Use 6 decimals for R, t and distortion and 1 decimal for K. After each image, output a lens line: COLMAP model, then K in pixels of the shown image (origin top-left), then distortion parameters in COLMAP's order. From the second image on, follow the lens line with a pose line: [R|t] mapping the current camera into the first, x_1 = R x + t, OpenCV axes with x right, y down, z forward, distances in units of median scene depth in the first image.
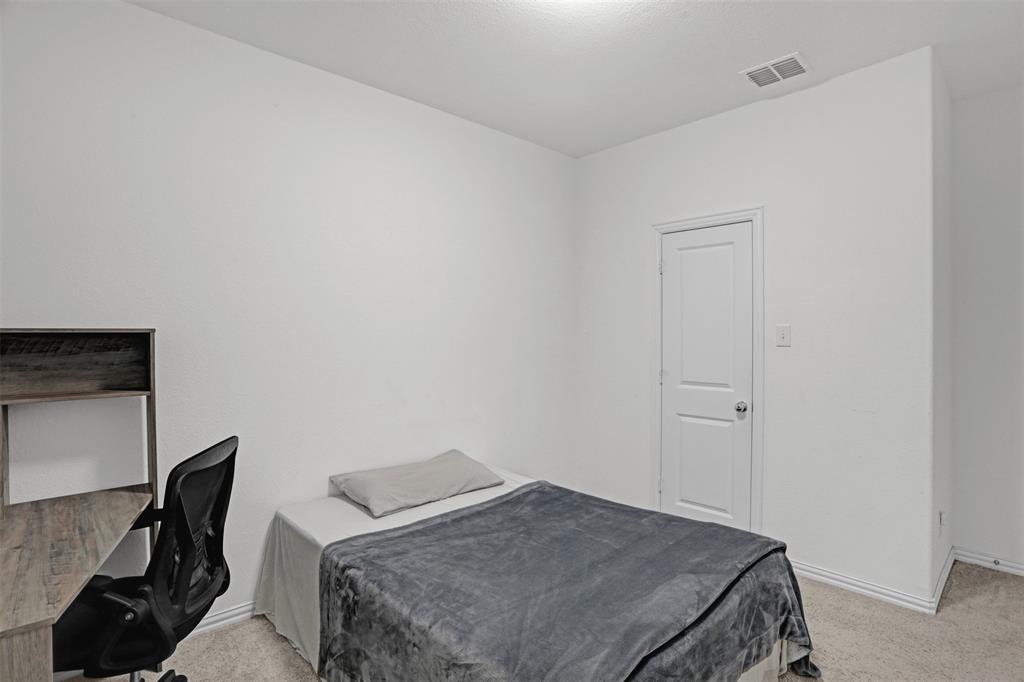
lens RADIAL K [[515.2, 0, 516.5], [0, 515.2, 341.5], [0, 0, 1]] dist [-0.065091, 0.024686]
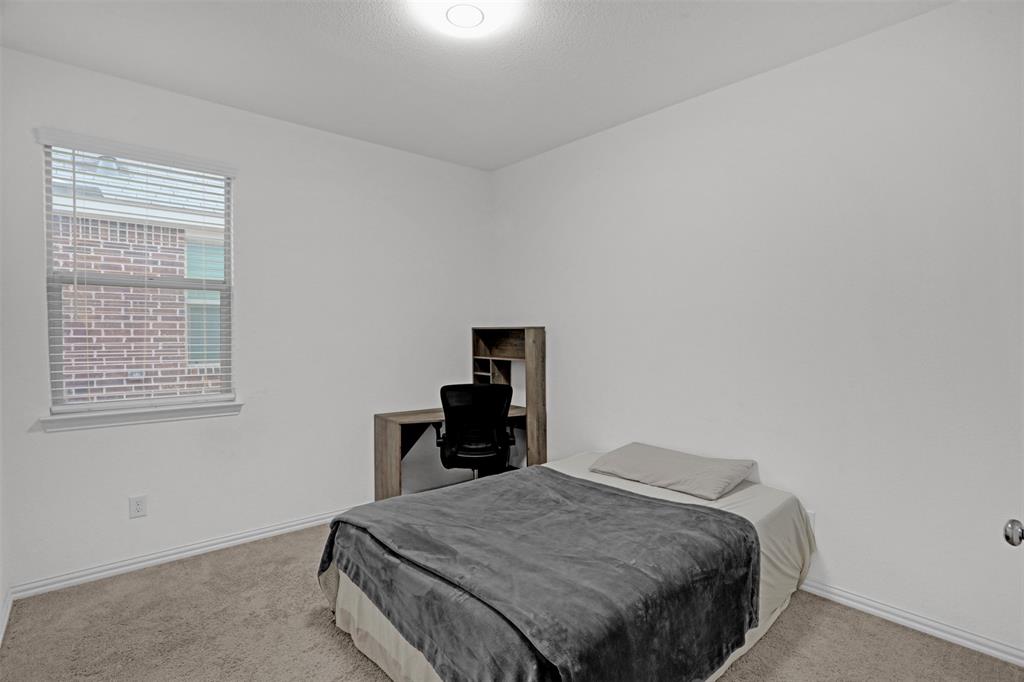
lens RADIAL K [[515.2, 0, 517.8], [0, 515.2, 340.1], [0, 0, 1]] dist [-0.065091, 0.024686]
pose [[-0.009388, 0.021469, -0.999725, 0.999840], [-0.015969, 0.999639, 0.021618, -0.013291], [0.999828, 0.016168, -0.009042, 0.798142]]
